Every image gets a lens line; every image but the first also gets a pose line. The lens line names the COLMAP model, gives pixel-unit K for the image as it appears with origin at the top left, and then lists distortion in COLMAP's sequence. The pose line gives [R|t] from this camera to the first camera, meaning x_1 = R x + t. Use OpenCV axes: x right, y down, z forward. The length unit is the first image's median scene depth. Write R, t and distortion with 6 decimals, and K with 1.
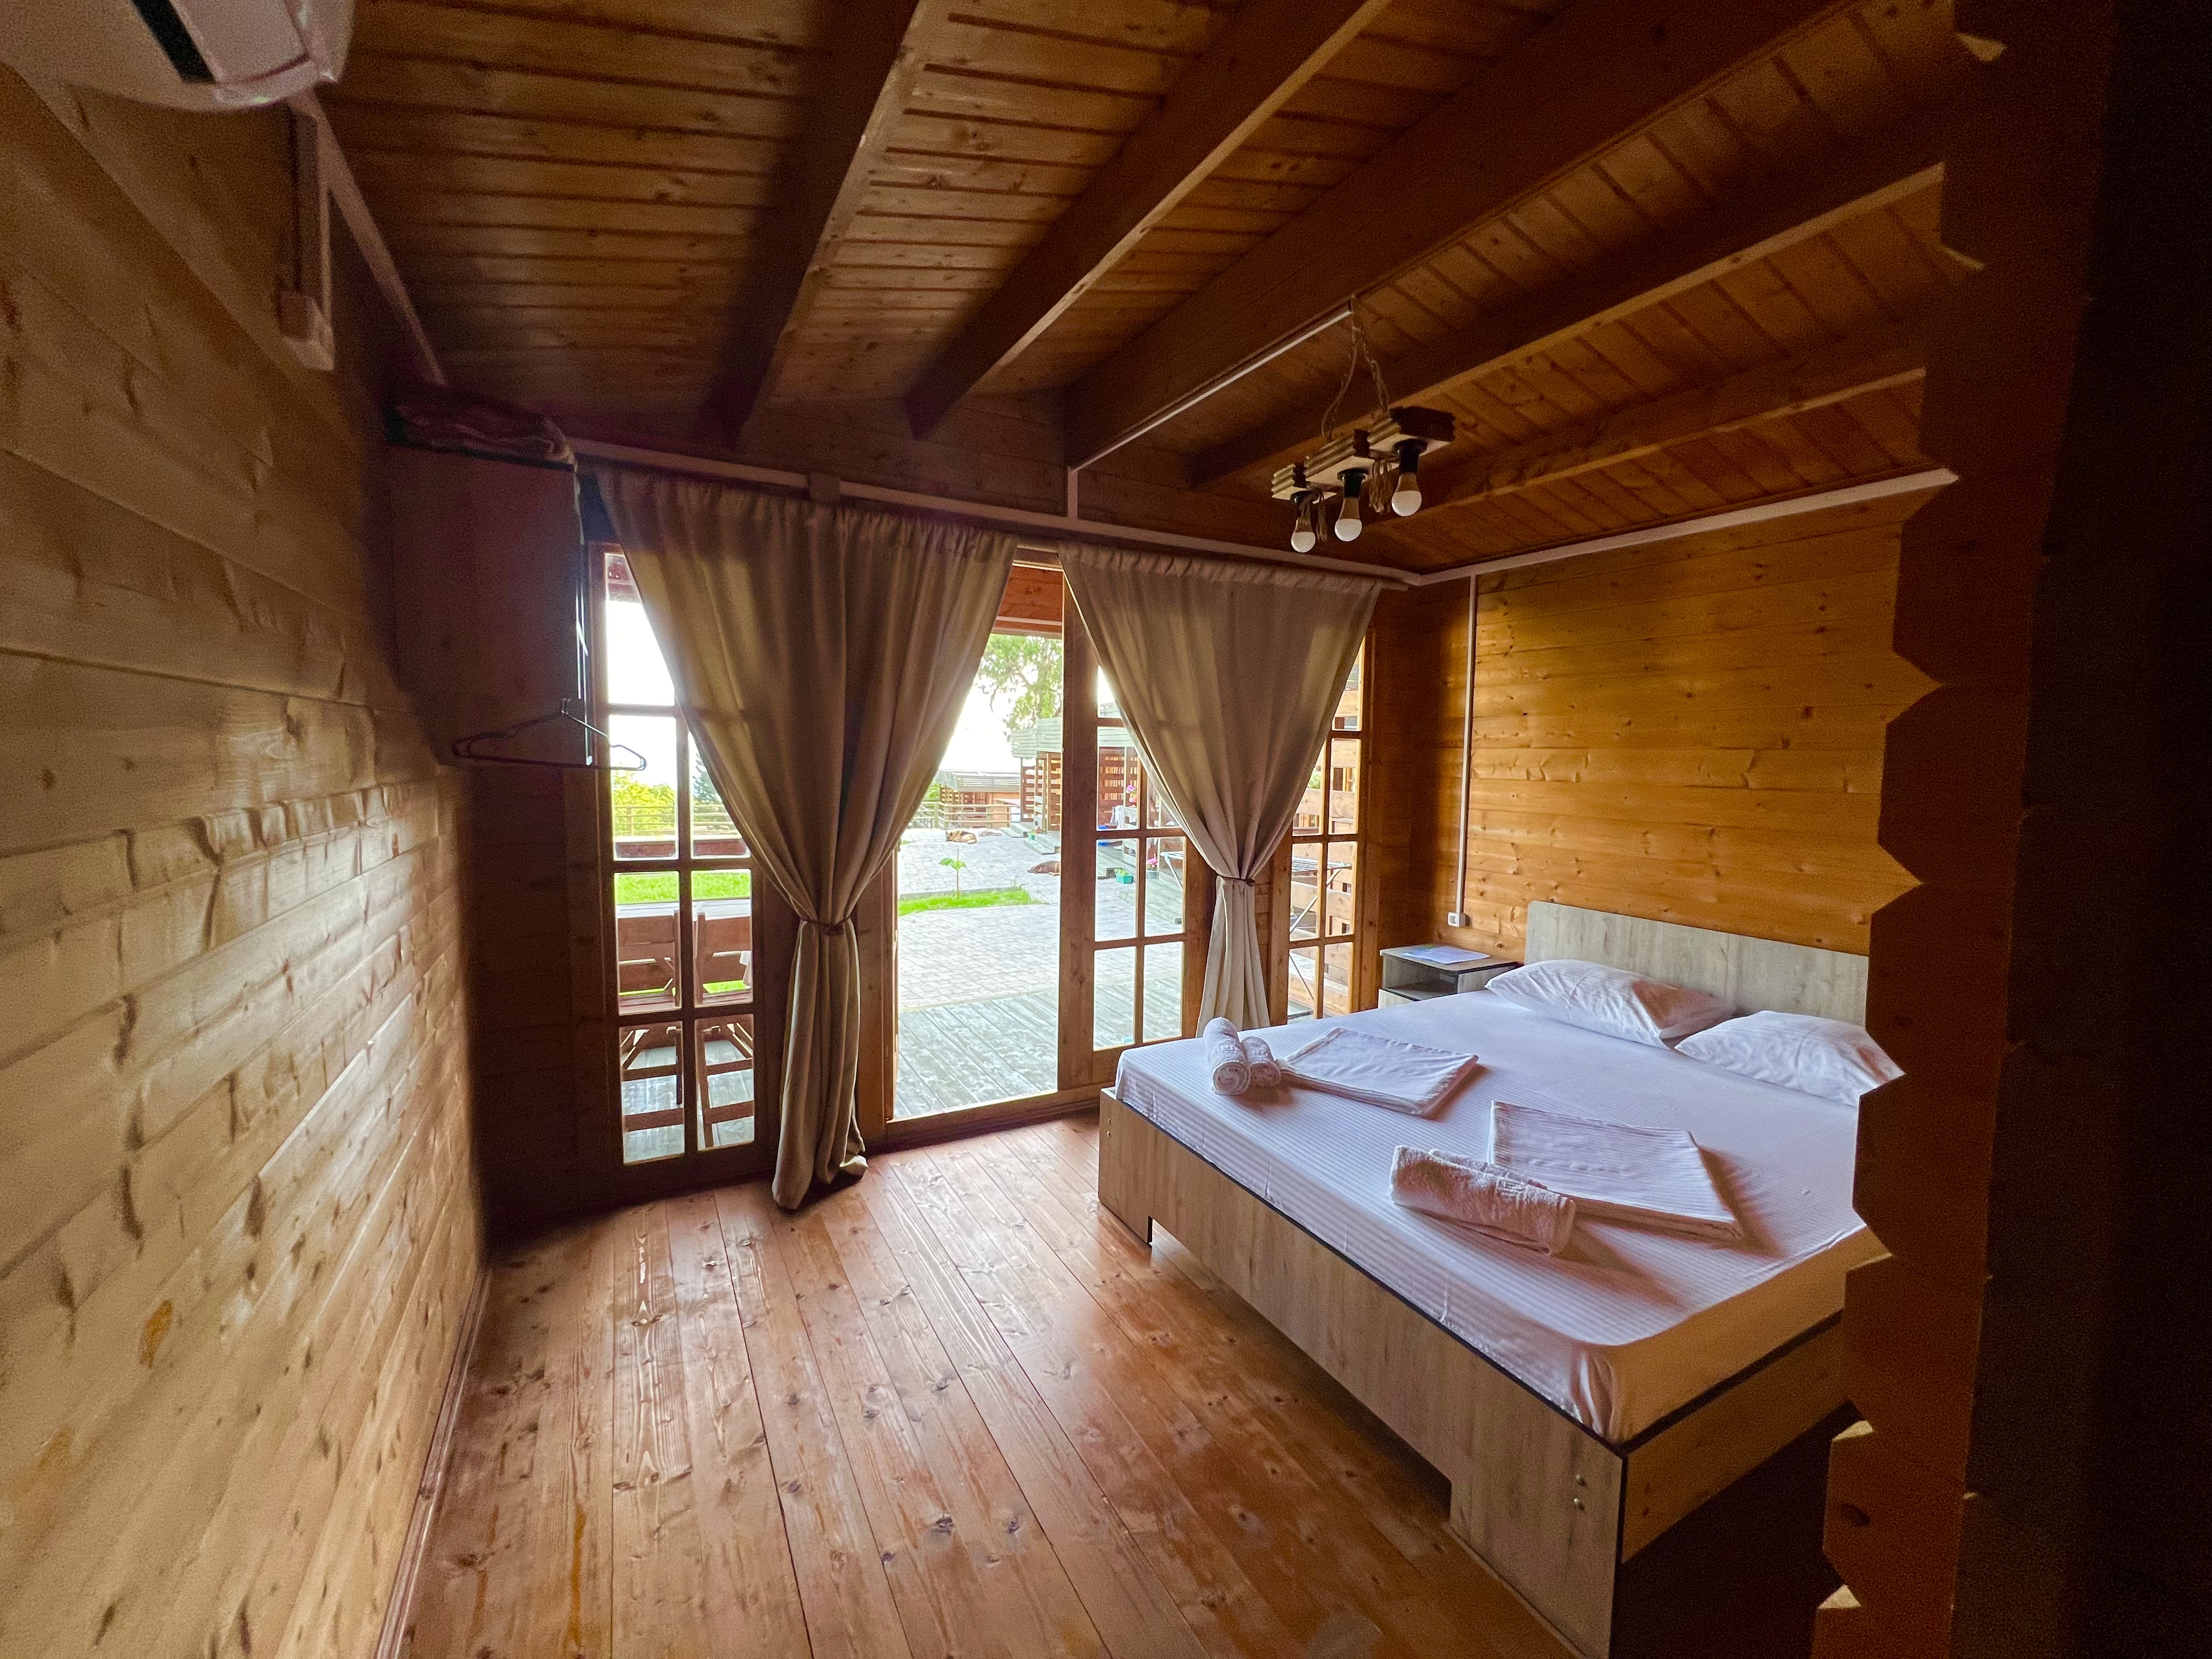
lens RADIAL K [[904.5, 0, 1106.0], [0, 904.5, 829.5], [0, 0, 1]] dist [-0.000252, -0.000041]
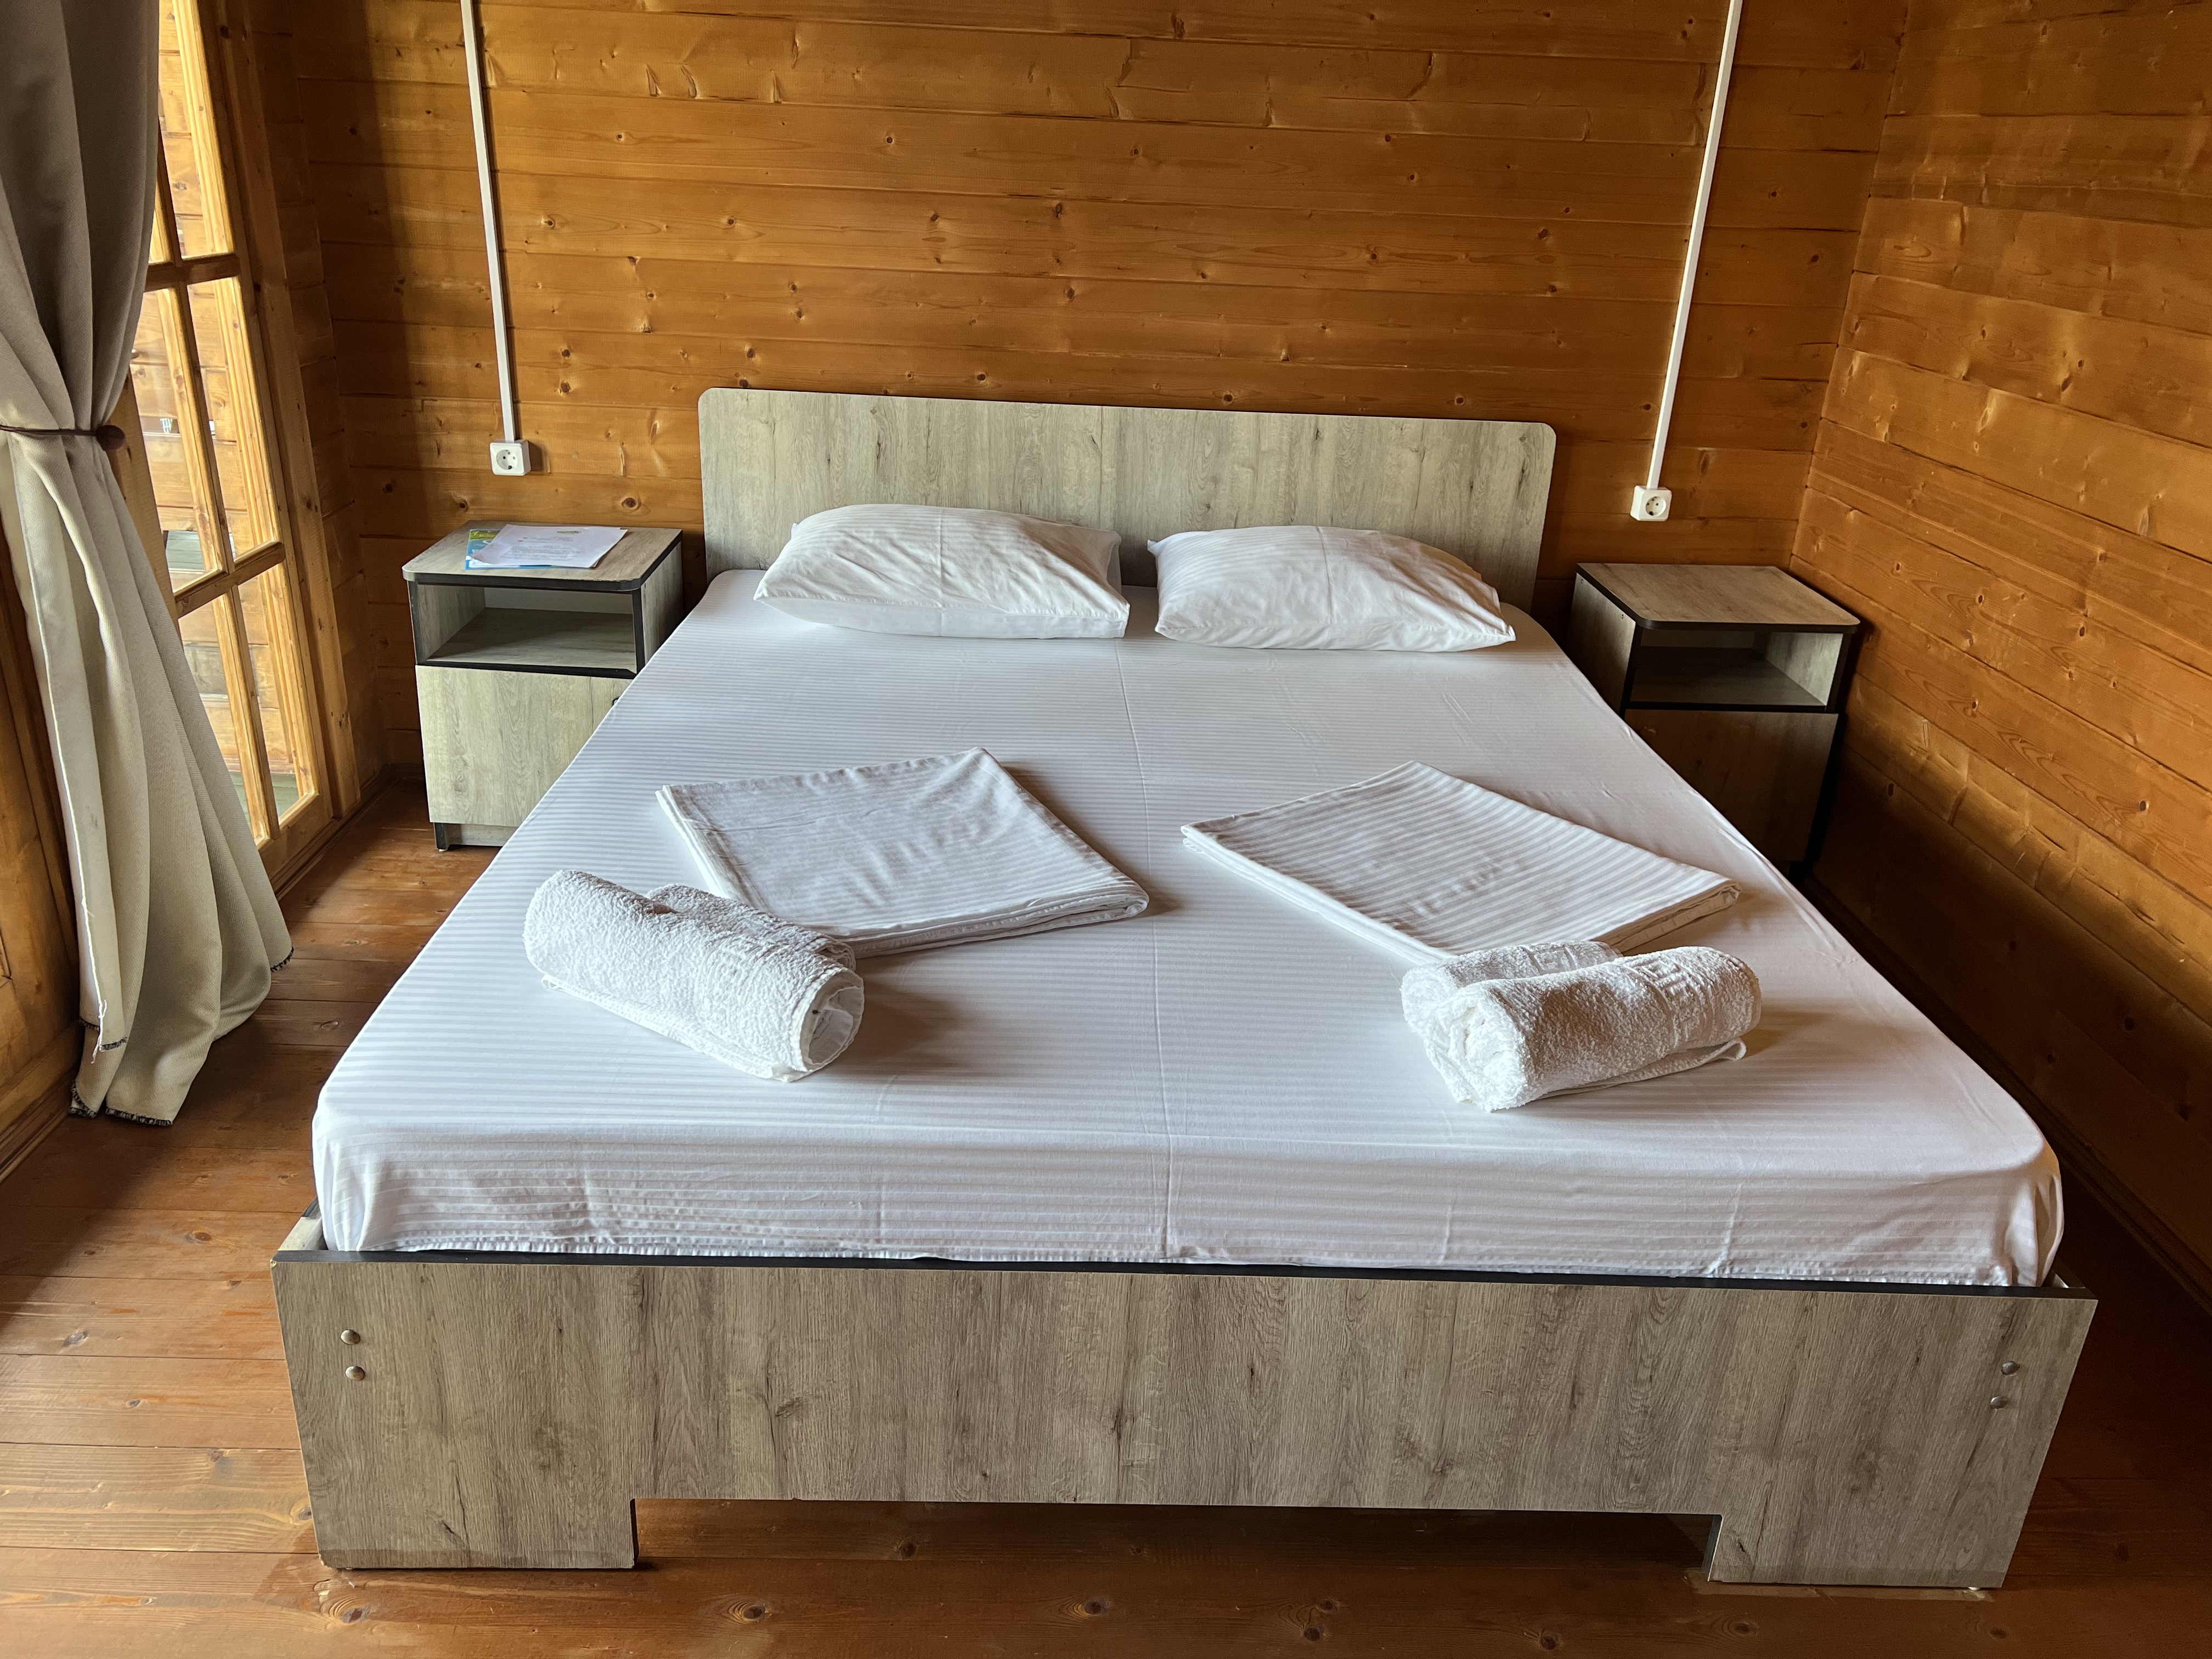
lens RADIAL K [[1704.9, 0, 1106.0], [0, 1704.9, 829.5], [0, 0, 1]] dist [0.046459, -0.005202]
pose [[0.451840, -0.332805, 0.827696, -0.281059], [0.039046, 0.934296, 0.354352, -0.014777], [-0.891244, -0.127792, 0.435147, 0.547819]]
